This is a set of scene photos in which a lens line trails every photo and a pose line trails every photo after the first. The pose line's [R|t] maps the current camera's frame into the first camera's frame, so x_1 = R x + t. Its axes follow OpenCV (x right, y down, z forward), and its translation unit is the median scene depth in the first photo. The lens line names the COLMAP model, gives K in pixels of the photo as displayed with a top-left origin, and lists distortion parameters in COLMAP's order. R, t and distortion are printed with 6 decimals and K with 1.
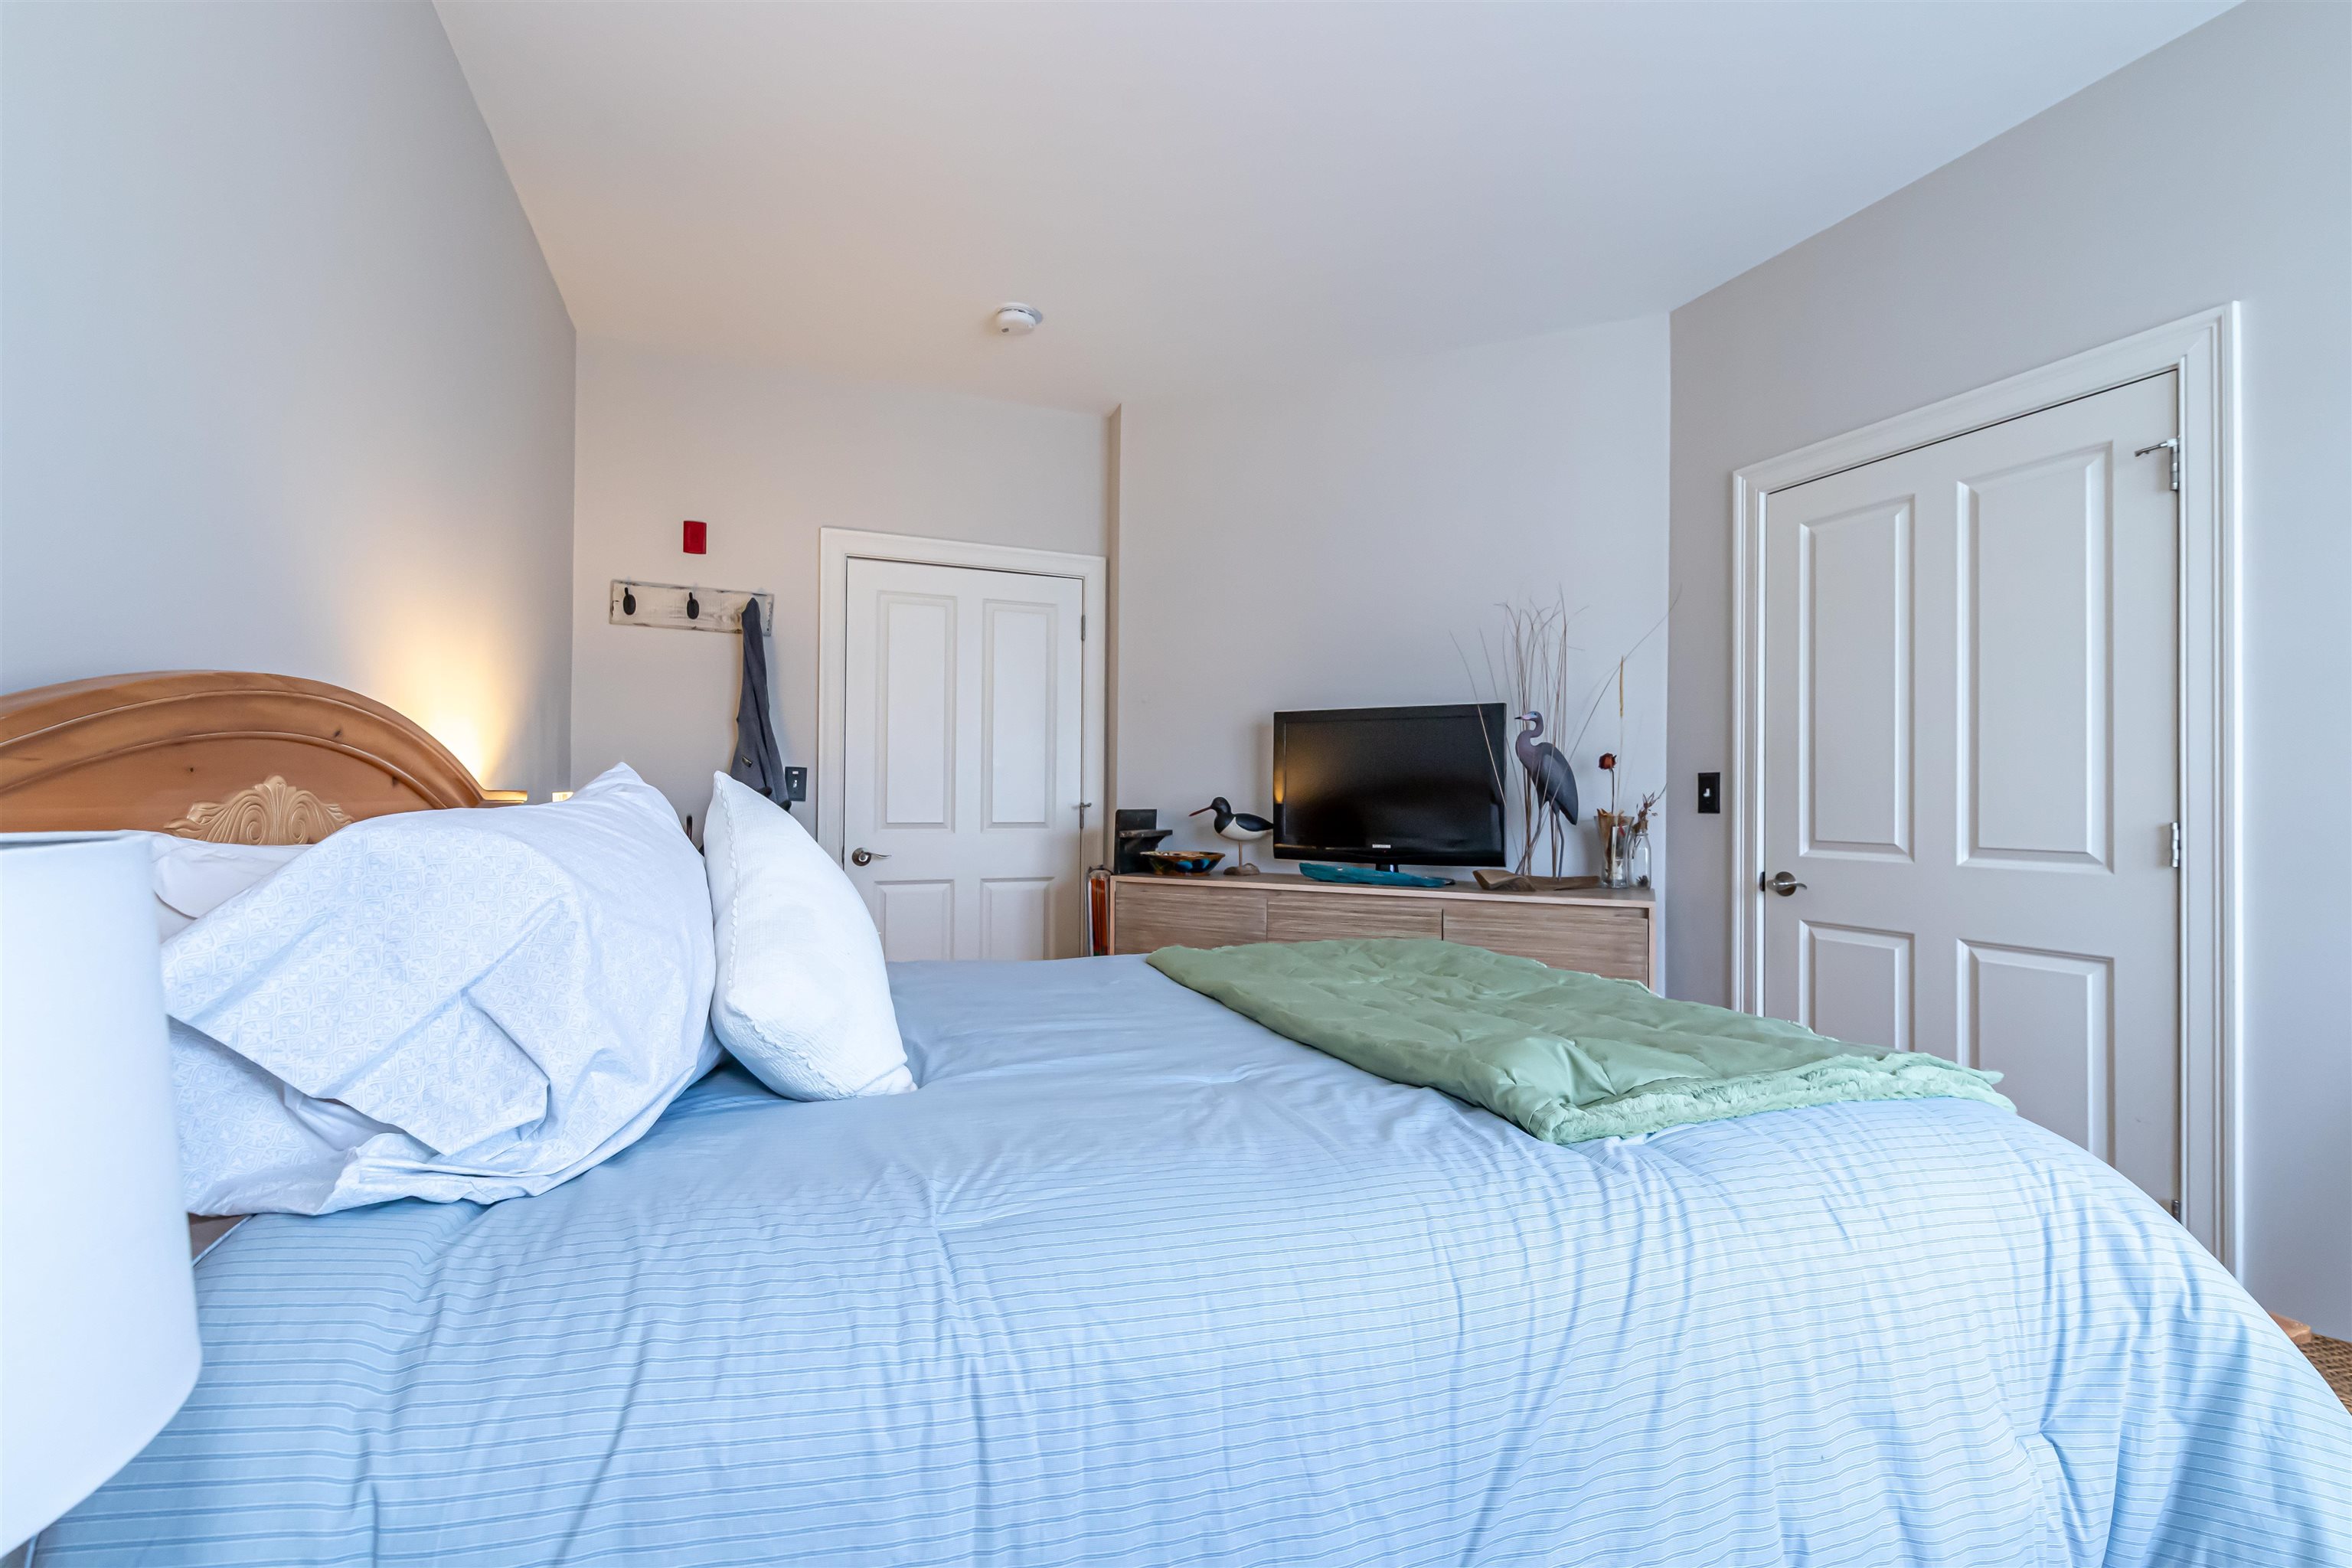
lens RADIAL K [[1030.1, 0, 1137.9], [0, 1030.1, 786.7], [0, 0, 1]] dist [-0.013545, 0.000022]
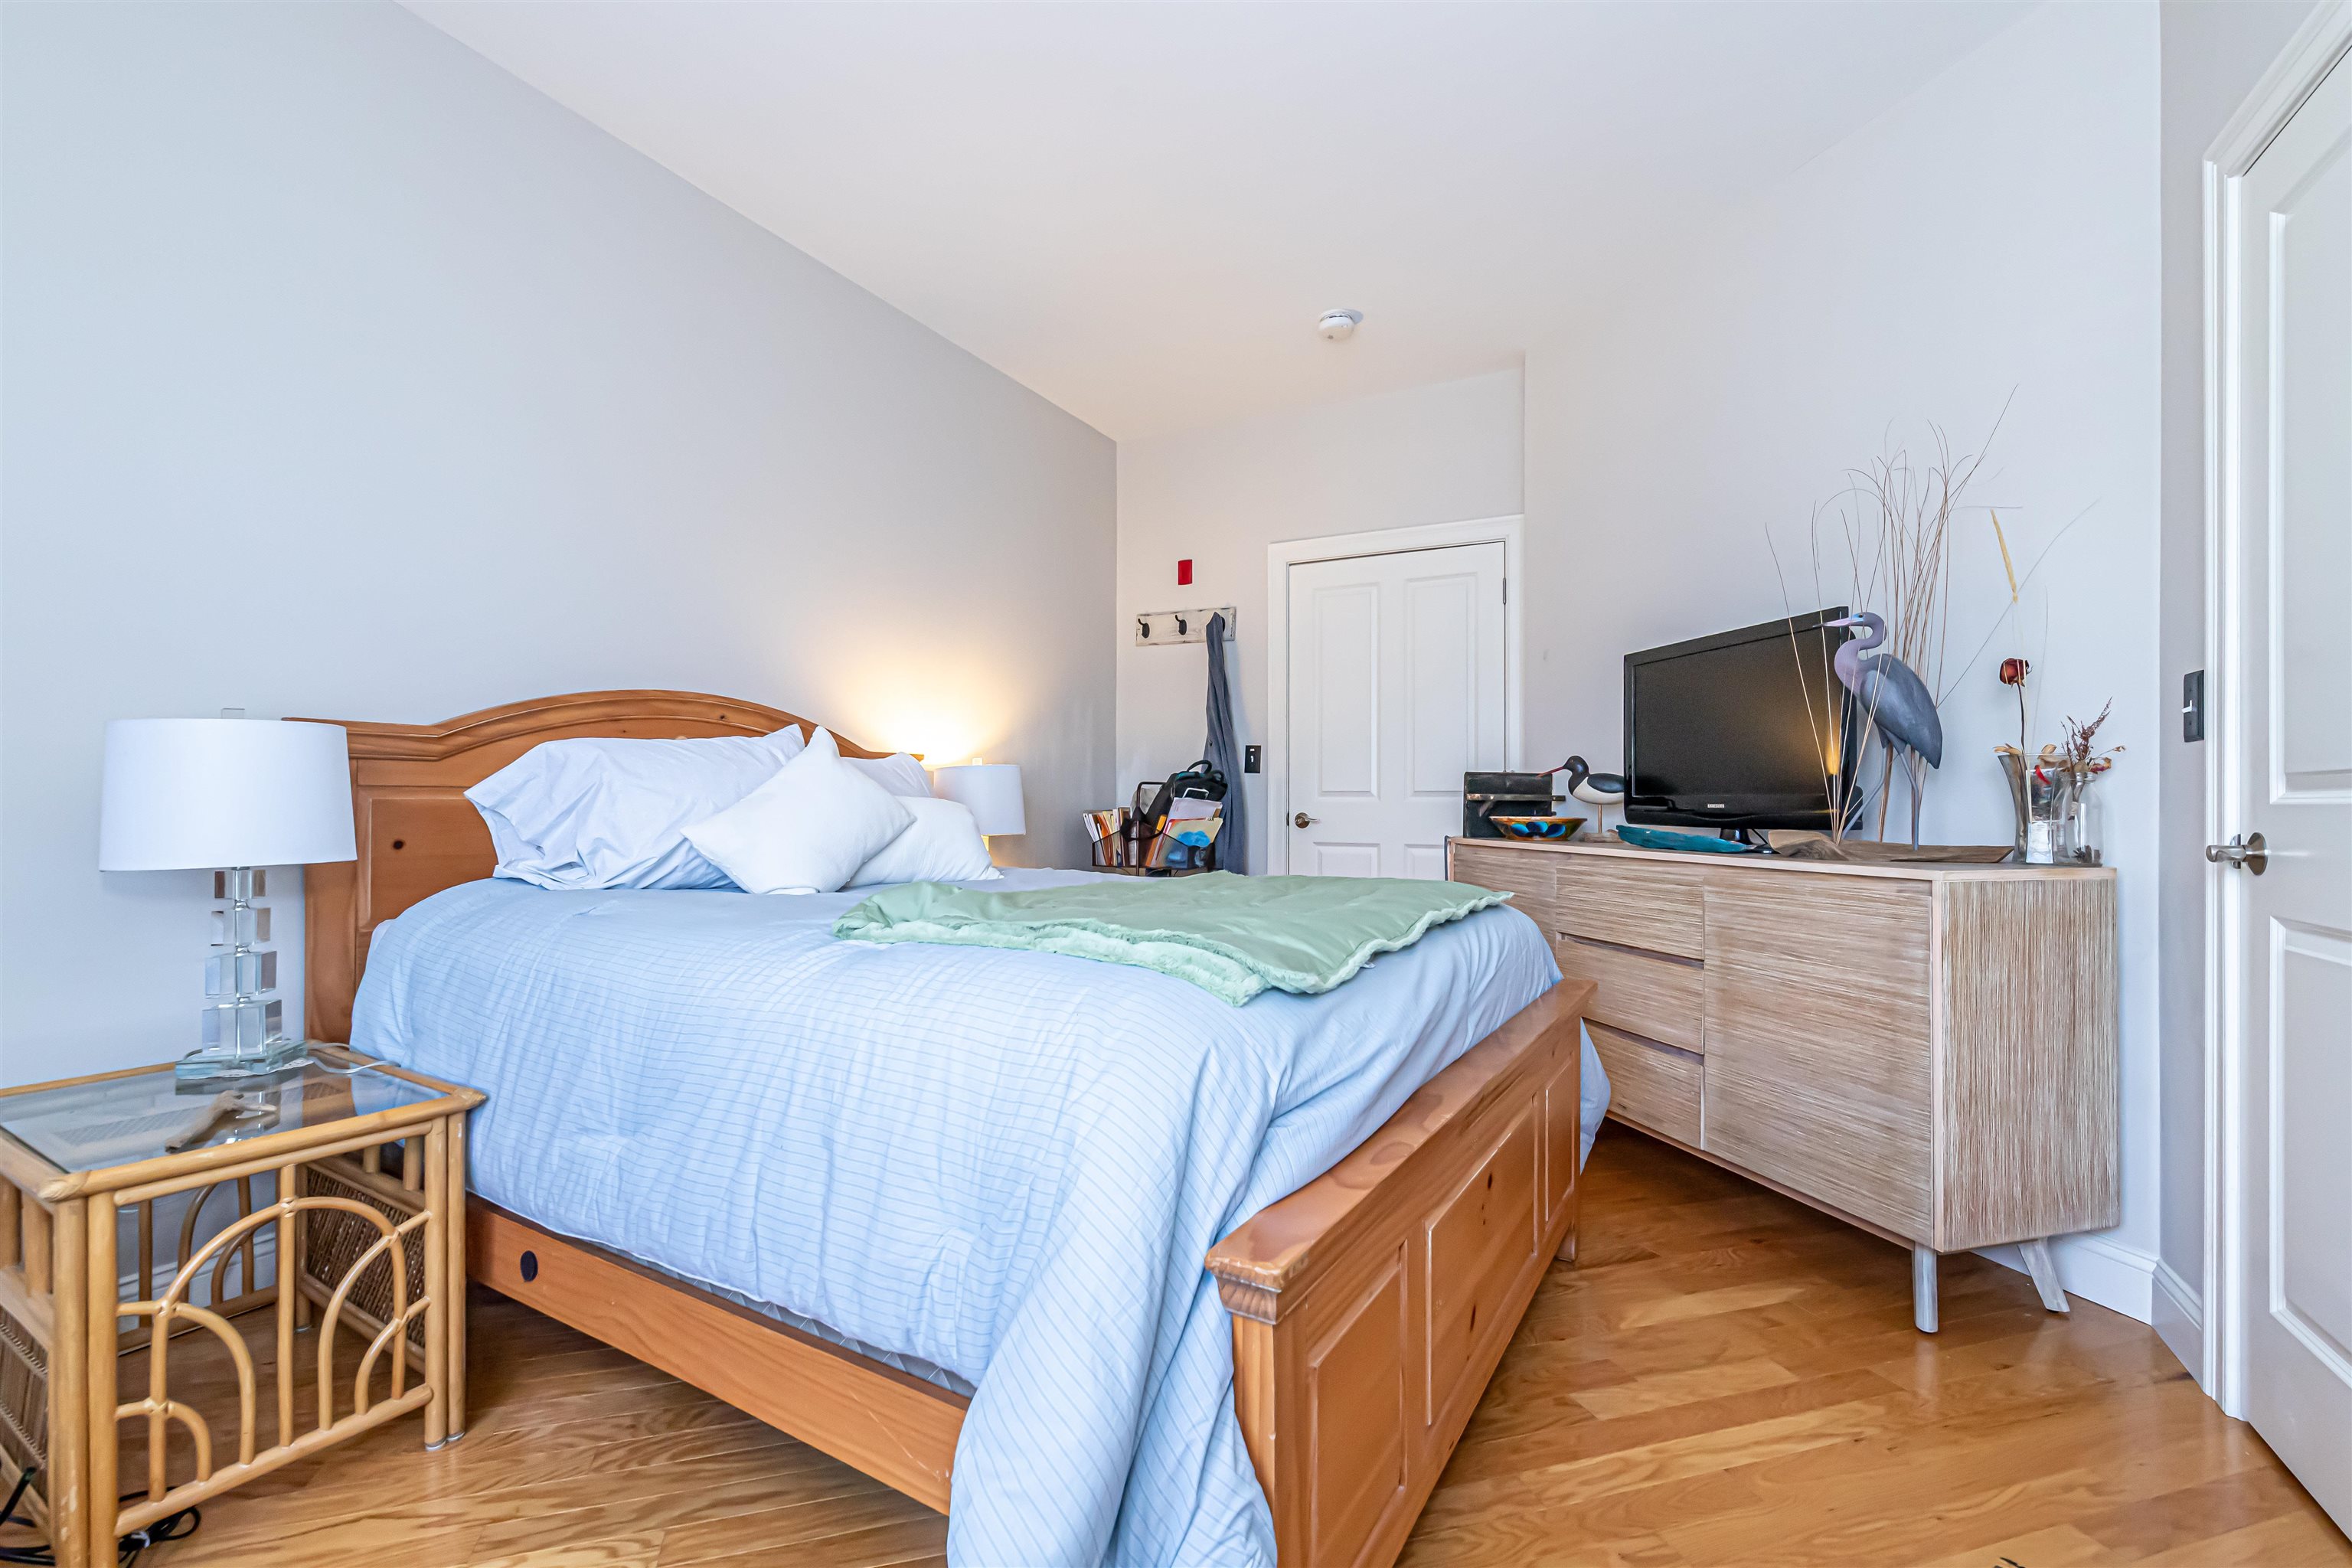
lens RADIAL K [[1030.1, 0, 1137.9], [0, 1030.1, 786.7], [0, 0, 1]] dist [-0.013545, 0.000022]
pose [[0.629415, -0.016358, -0.776897, 0.551193], [0.005751, 0.999849, -0.016394, 0.051298], [0.777048, 0.005851, 0.629414, 0.134853]]
